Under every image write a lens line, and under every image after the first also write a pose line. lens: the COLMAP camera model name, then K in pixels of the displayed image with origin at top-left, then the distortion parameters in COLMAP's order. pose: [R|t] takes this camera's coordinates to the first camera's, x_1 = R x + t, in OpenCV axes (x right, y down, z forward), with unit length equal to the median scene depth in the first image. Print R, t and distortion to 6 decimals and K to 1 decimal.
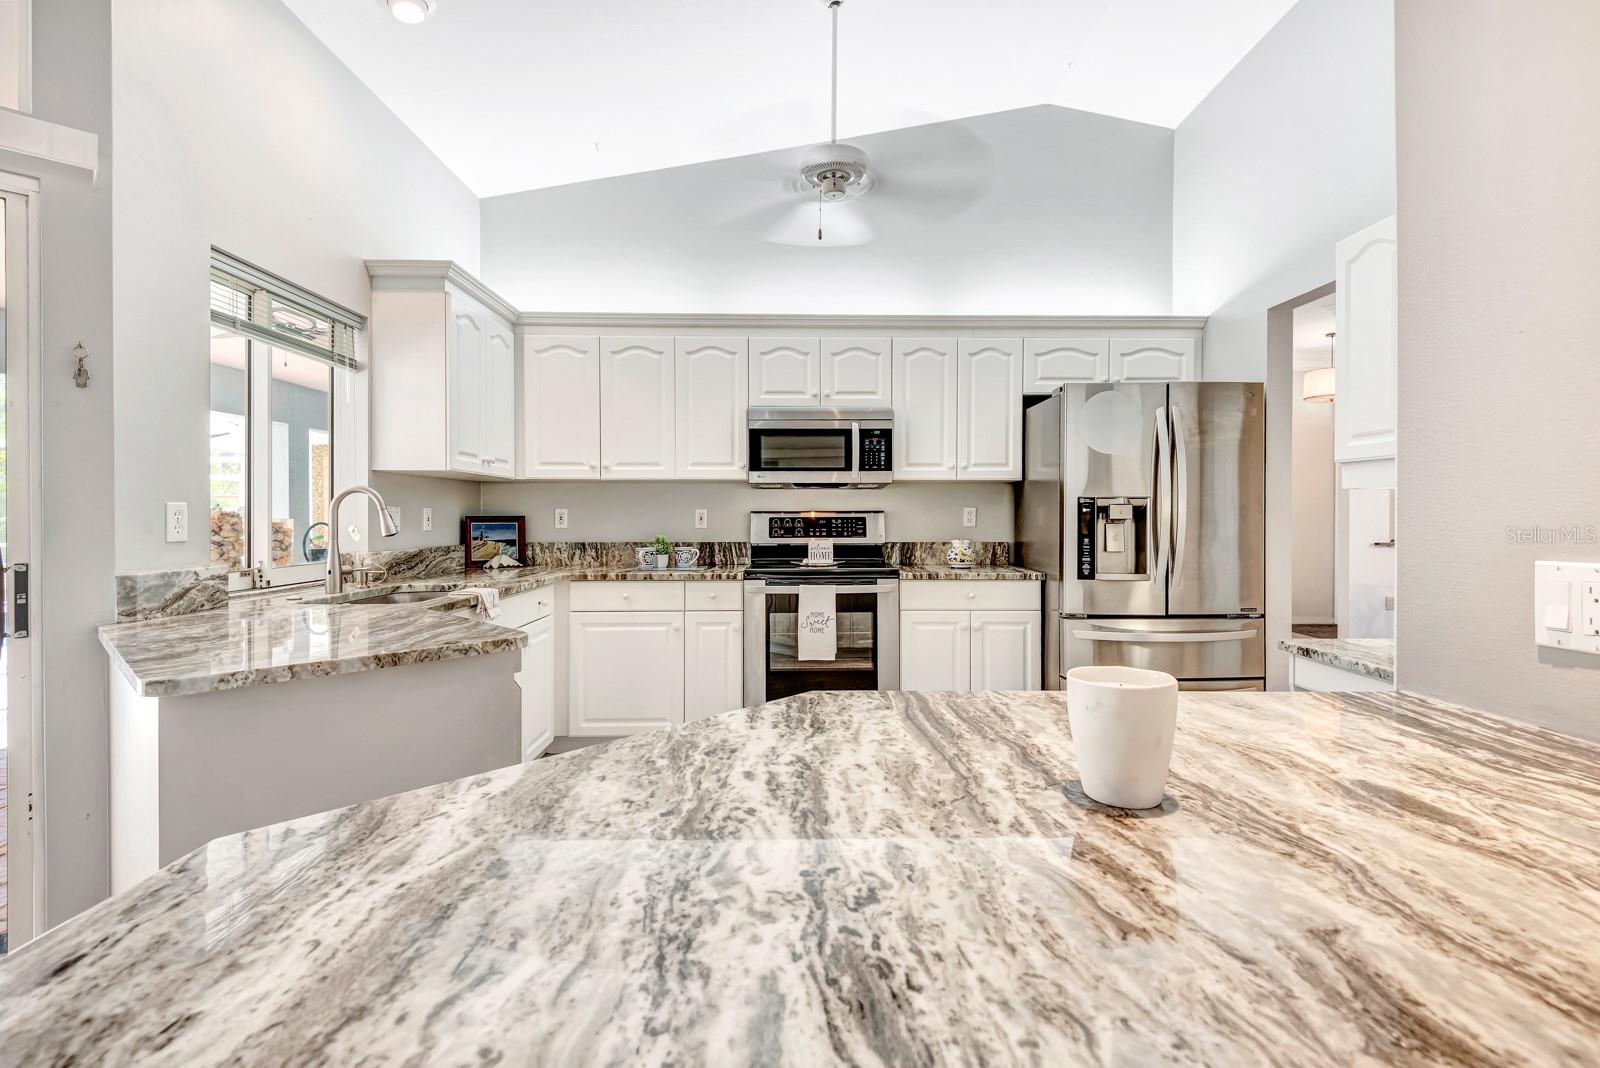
lens RADIAL K [[735.7, 0, 807.4], [0, 735.7, 516.6], [0, 0, 1]] dist [0.048002, -0.041233]
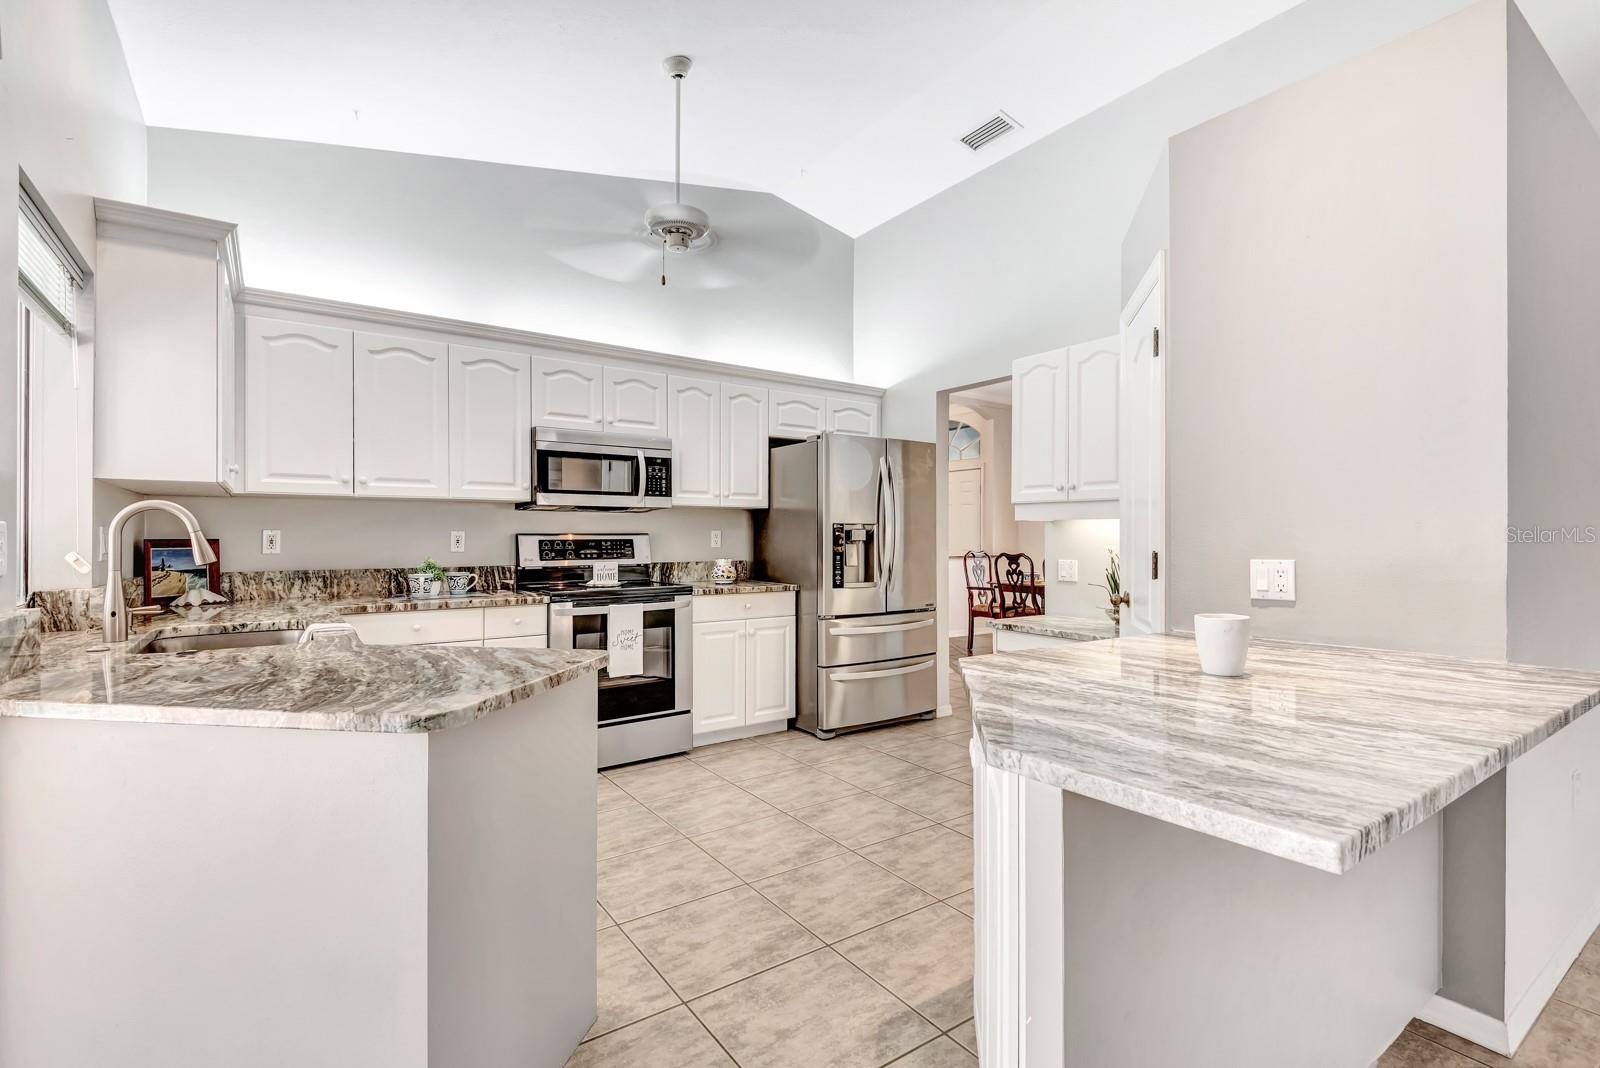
lens RADIAL K [[735.7, 0, 800.0], [0, 735.7, 534.0], [0, 0, 1]] dist [0.039046, -0.031821]
pose [[0.827368, 0.001989, 0.561657, -0.340288], [0.001576, 0.999982, -0.005863, -0.000486], [-0.561658, 0.005736, 0.827349, -0.009659]]
